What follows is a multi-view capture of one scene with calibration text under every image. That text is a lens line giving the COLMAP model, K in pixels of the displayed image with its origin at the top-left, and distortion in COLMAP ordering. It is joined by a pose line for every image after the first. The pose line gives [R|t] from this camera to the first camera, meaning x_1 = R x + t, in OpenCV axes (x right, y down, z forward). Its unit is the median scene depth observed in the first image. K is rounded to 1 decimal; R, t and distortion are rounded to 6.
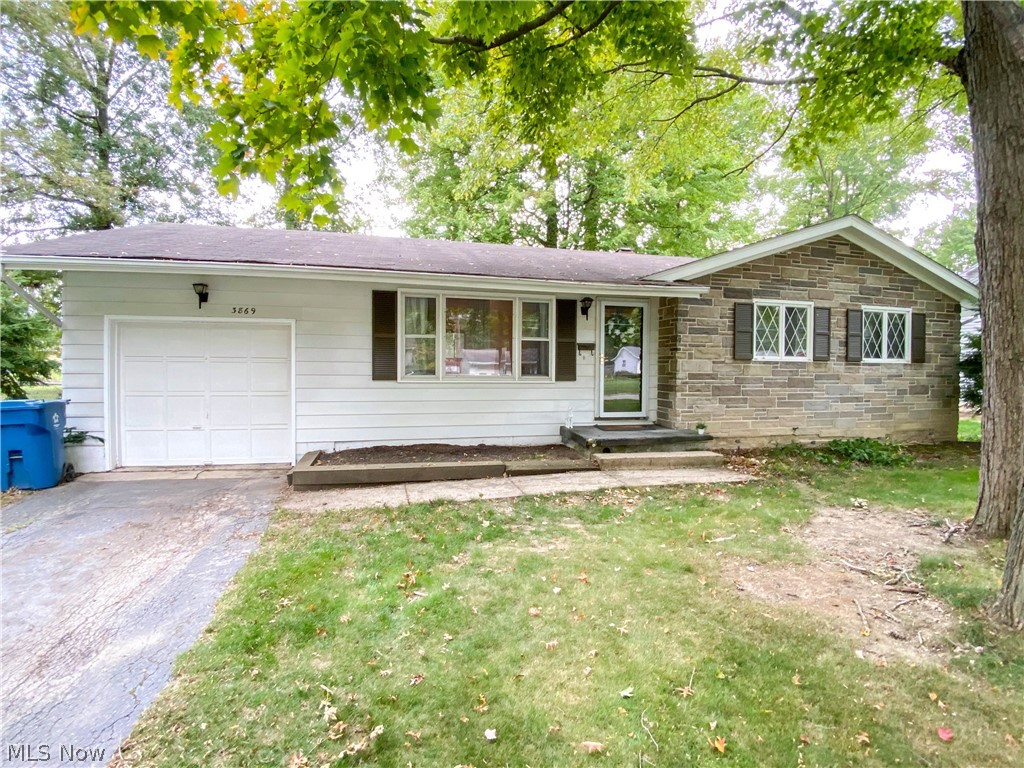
lens RADIAL K [[499.2, 0, 512.0], [0, 499.2, 384.0], [0, 0, 1]] dist [-0.024273, -0.021405]
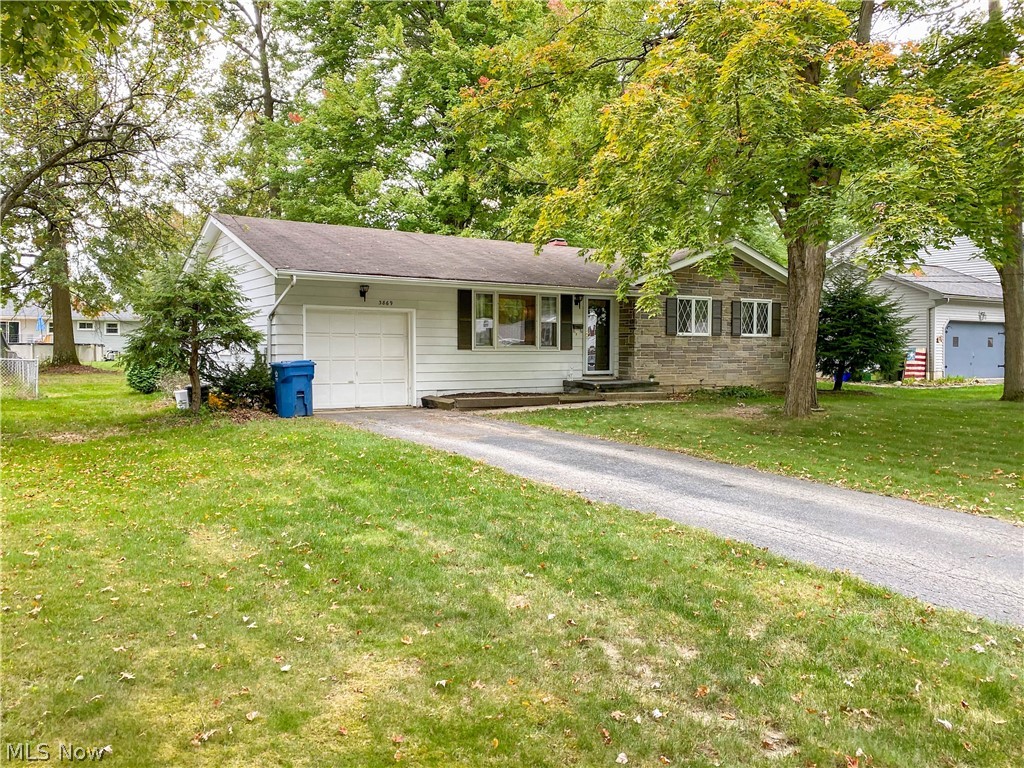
lens RADIAL K [[829.9, 0, 512.0], [0, 829.9, 384.0], [0, 0, 1]] dist [0.073460, -0.001682]
pose [[0.942981, -0.019796, 0.332256, -0.854316], [0.014785, 0.999736, 0.017604, 0.049296], [-0.332517, -0.011688, 0.943025, -1.259679]]
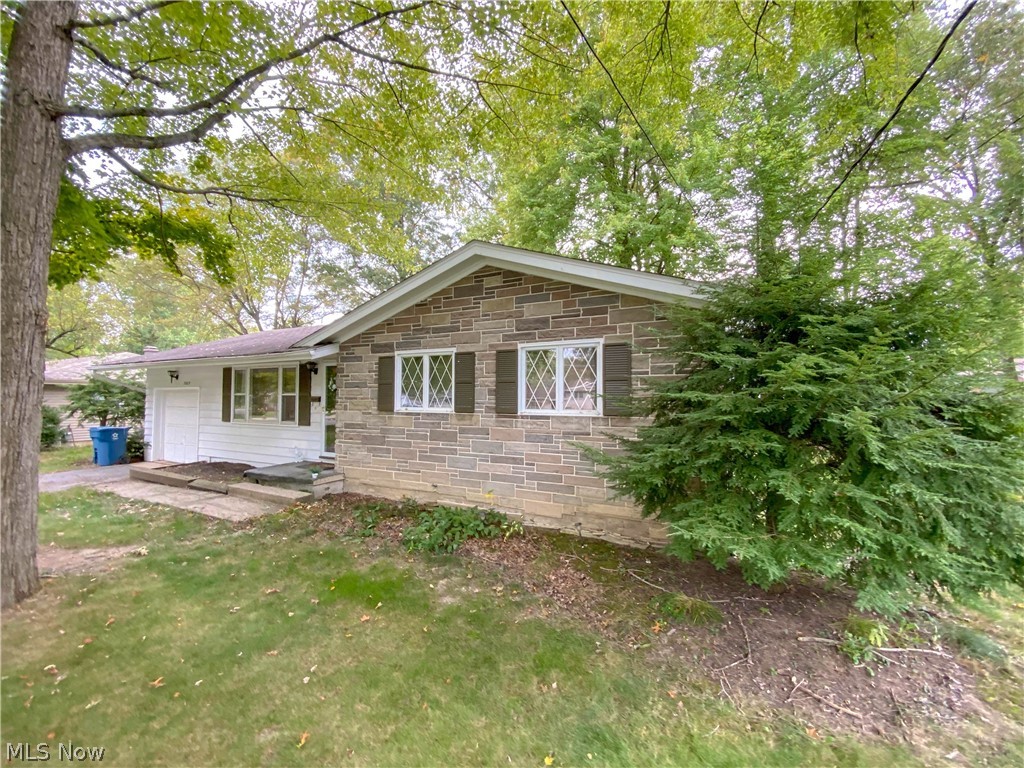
lens RADIAL K [[418.6, 0, 512.0], [0, 418.6, 384.0], [0, 0, 1]] dist [0.073337, -0.000010]
pose [[0.742720, -0.027081, -0.669054, 1.249122], [-0.016271, 0.998157, -0.058465, -0.057580], [0.669404, 0.054310, 0.740910, 0.517734]]
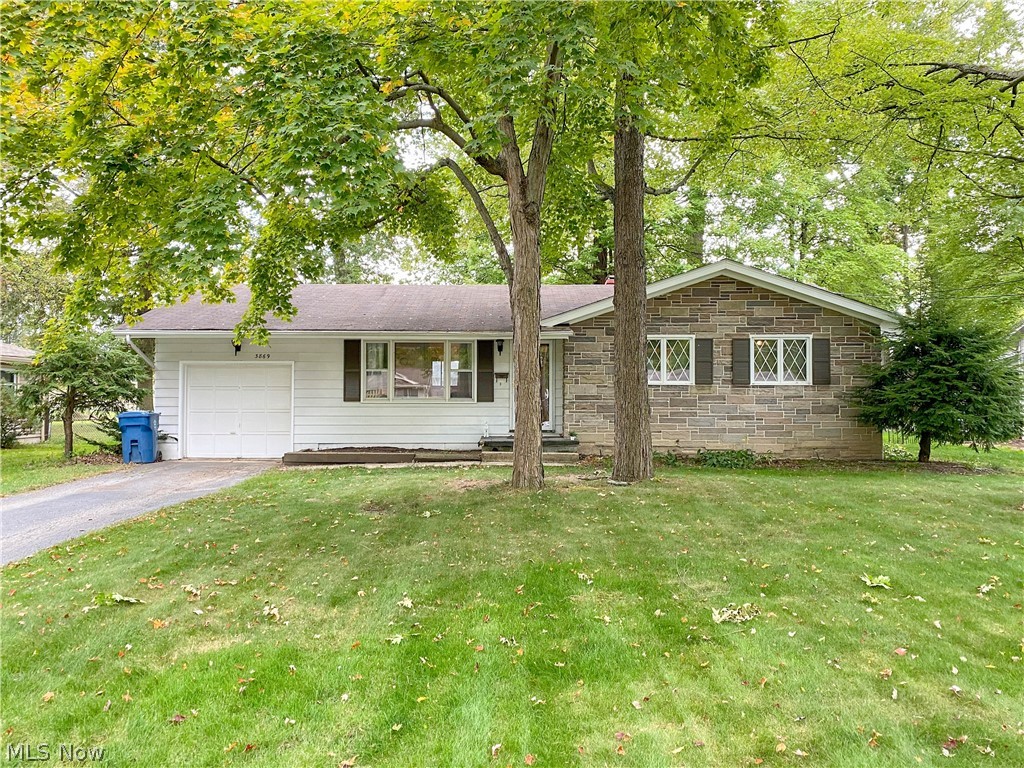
lens RADIAL K [[829.9, 0, 512.0], [0, 829.9, 384.0], [0, 0, 1]] dist [0.073460, -0.001682]
pose [[0.965079, -0.012200, -0.261675, 0.735696], [-0.001999, 0.998543, -0.053925, 0.063375], [0.261951, 0.052565, 0.963649, -1.076503]]
